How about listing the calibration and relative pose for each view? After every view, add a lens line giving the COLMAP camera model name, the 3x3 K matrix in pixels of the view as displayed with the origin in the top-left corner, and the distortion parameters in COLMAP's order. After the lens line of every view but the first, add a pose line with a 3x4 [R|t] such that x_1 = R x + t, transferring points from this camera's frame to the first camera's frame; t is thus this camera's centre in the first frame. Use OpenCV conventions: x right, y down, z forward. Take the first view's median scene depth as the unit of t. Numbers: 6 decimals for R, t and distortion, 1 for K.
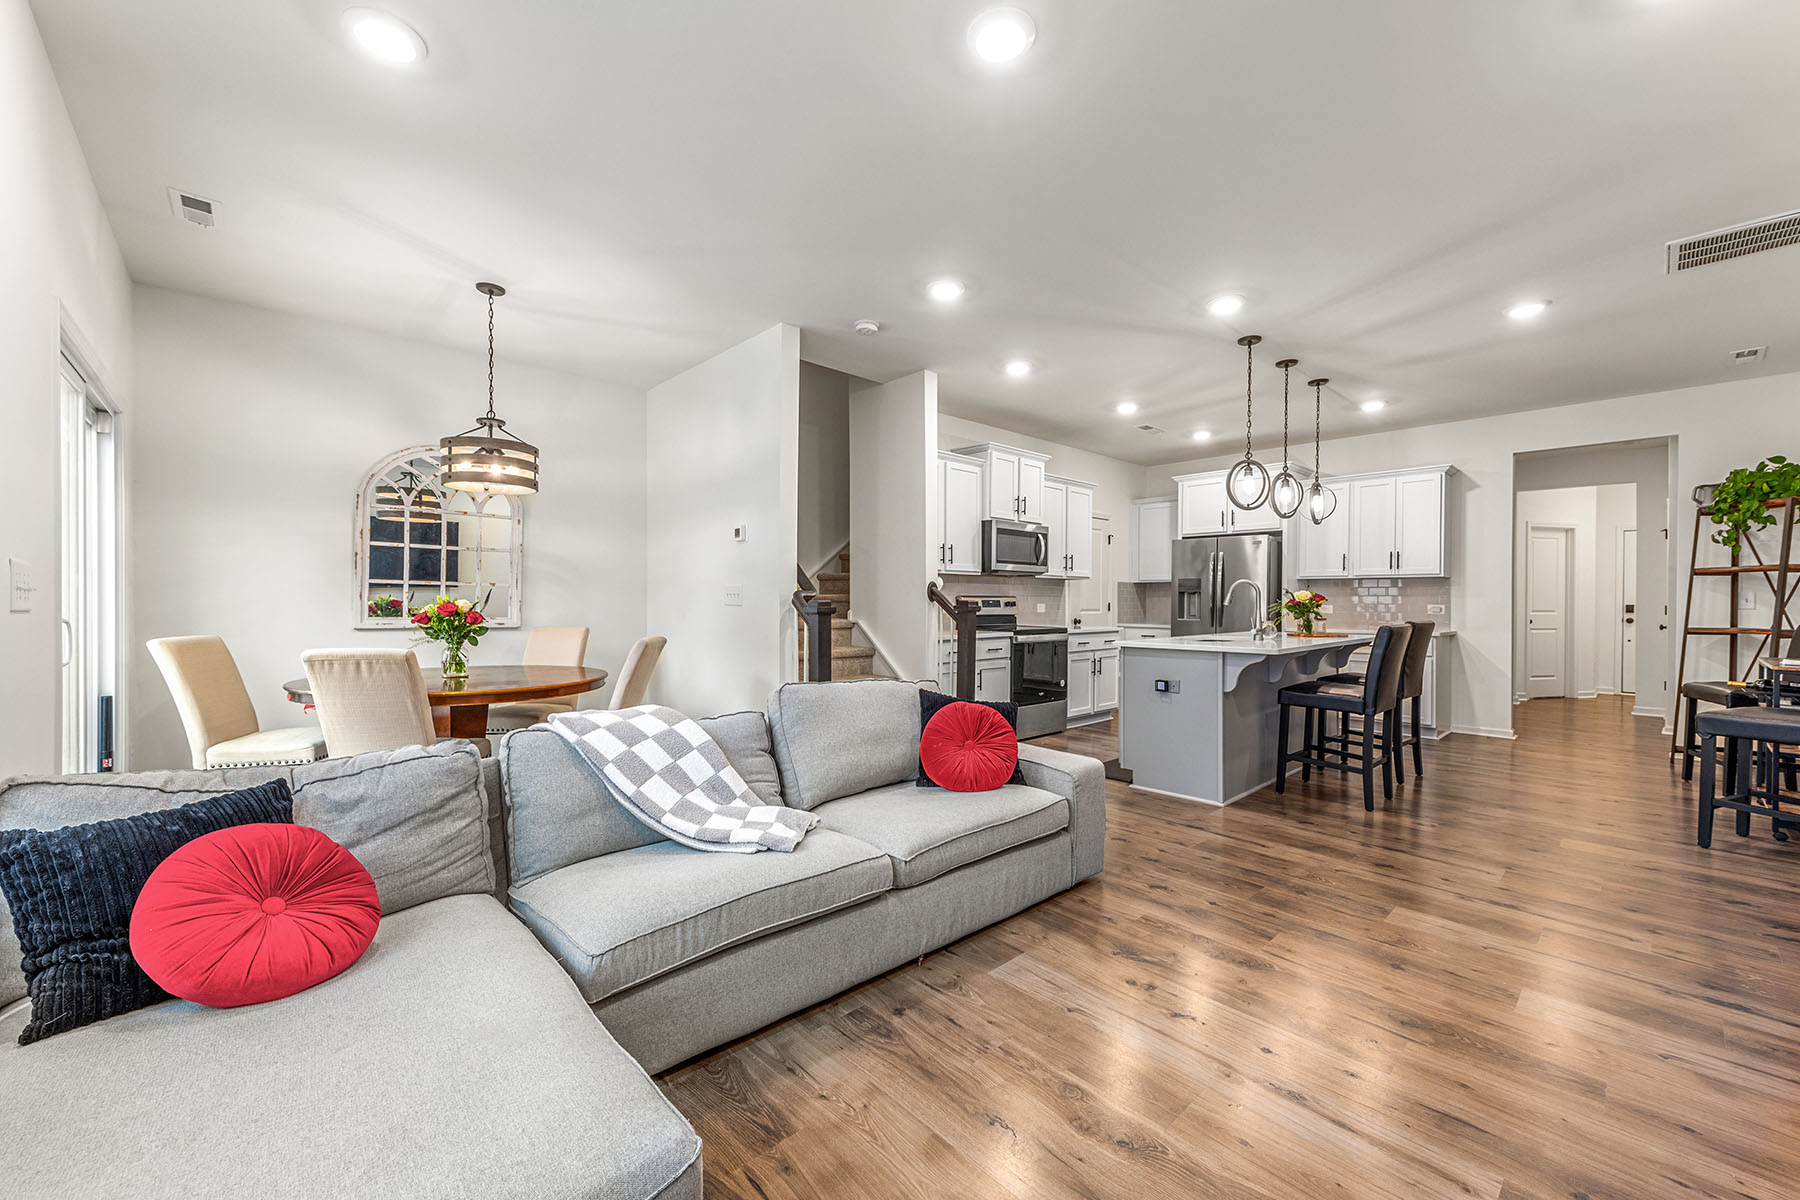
lens RADIAL K [[708.7, 0, 902.0], [0, 708.7, 600.3], [0, 0, 1]] dist [0.010679, -0.000167]
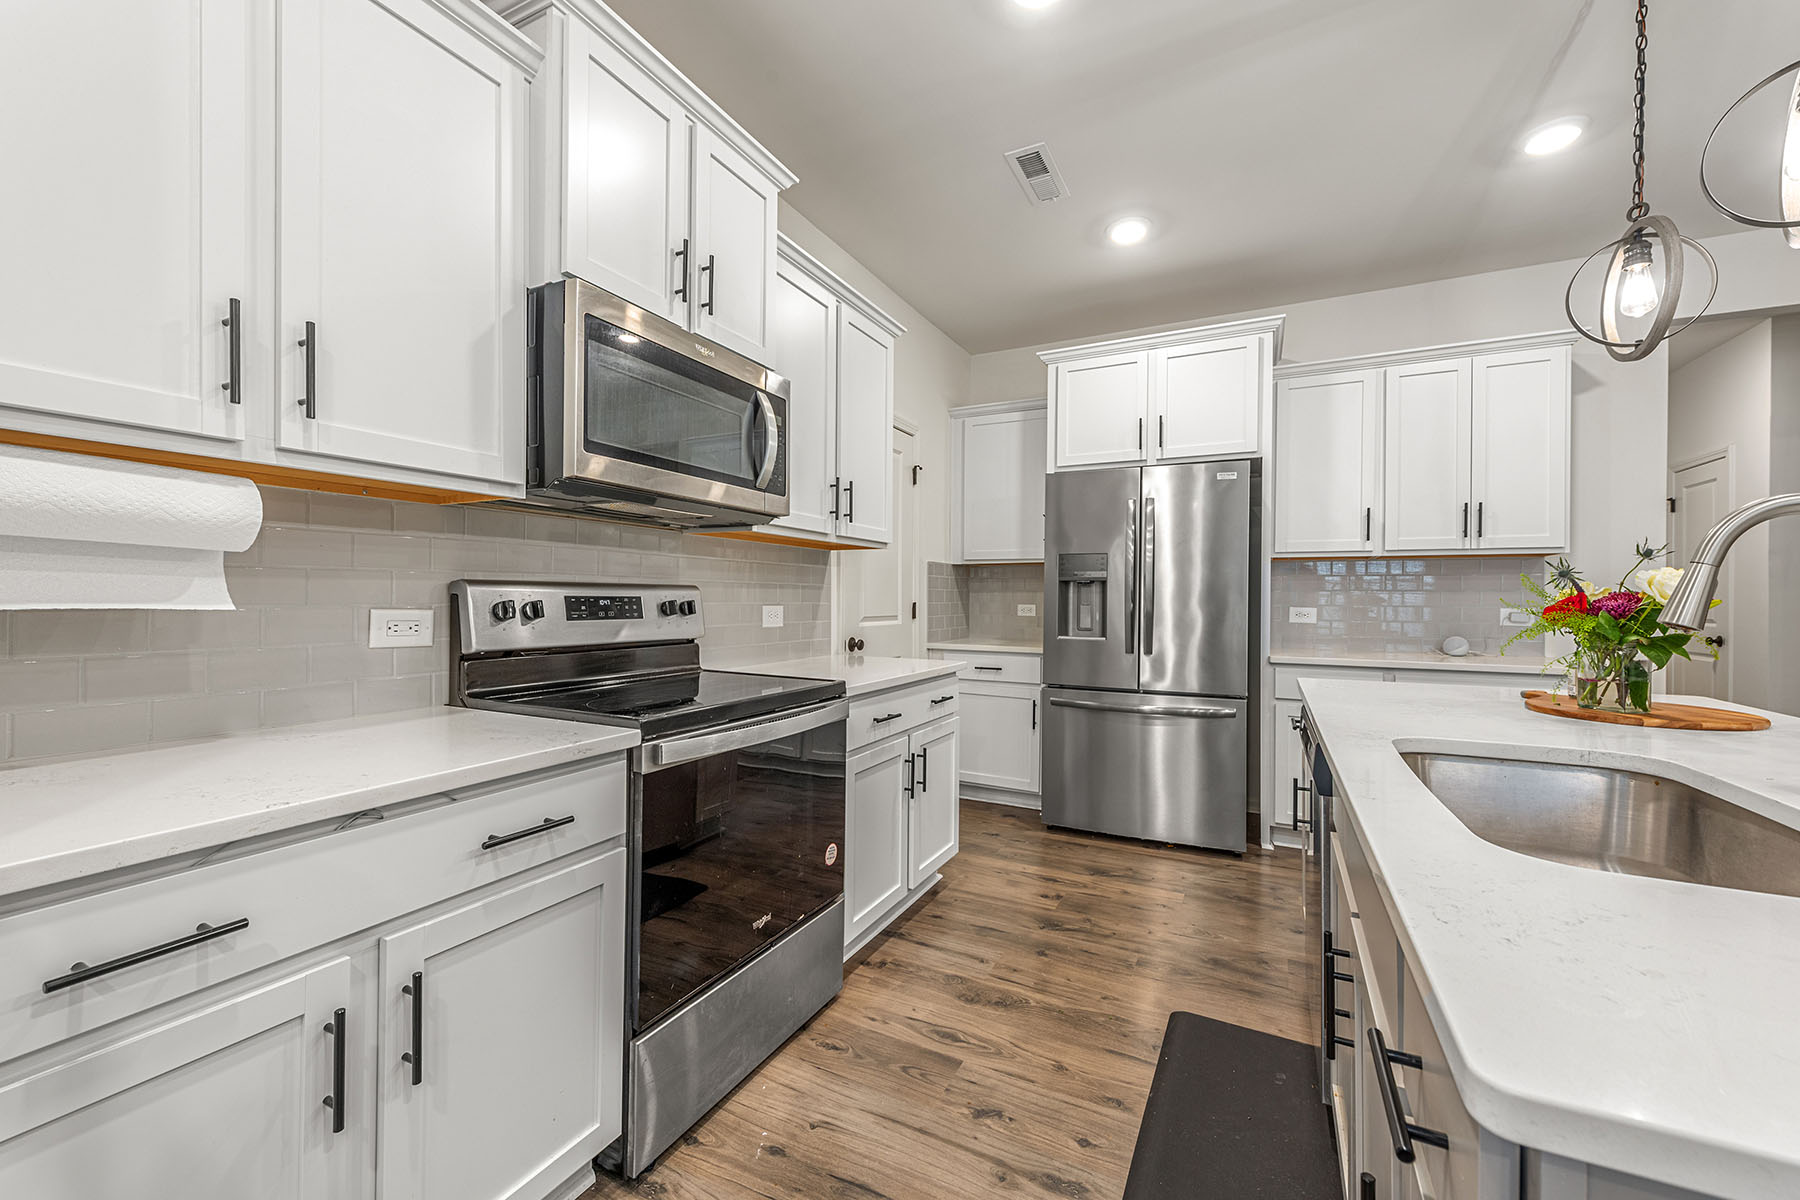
lens RADIAL K [[708.7, 0, 902.0], [0, 708.7, 600.3], [0, 0, 1]] dist [0.010679, -0.000167]
pose [[0.940056, 0.001780, 0.341016, 0.138586], [-0.003495, 0.999984, 0.004414, -0.000339], [-0.341003, -0.005341, 0.940047, 0.648550]]
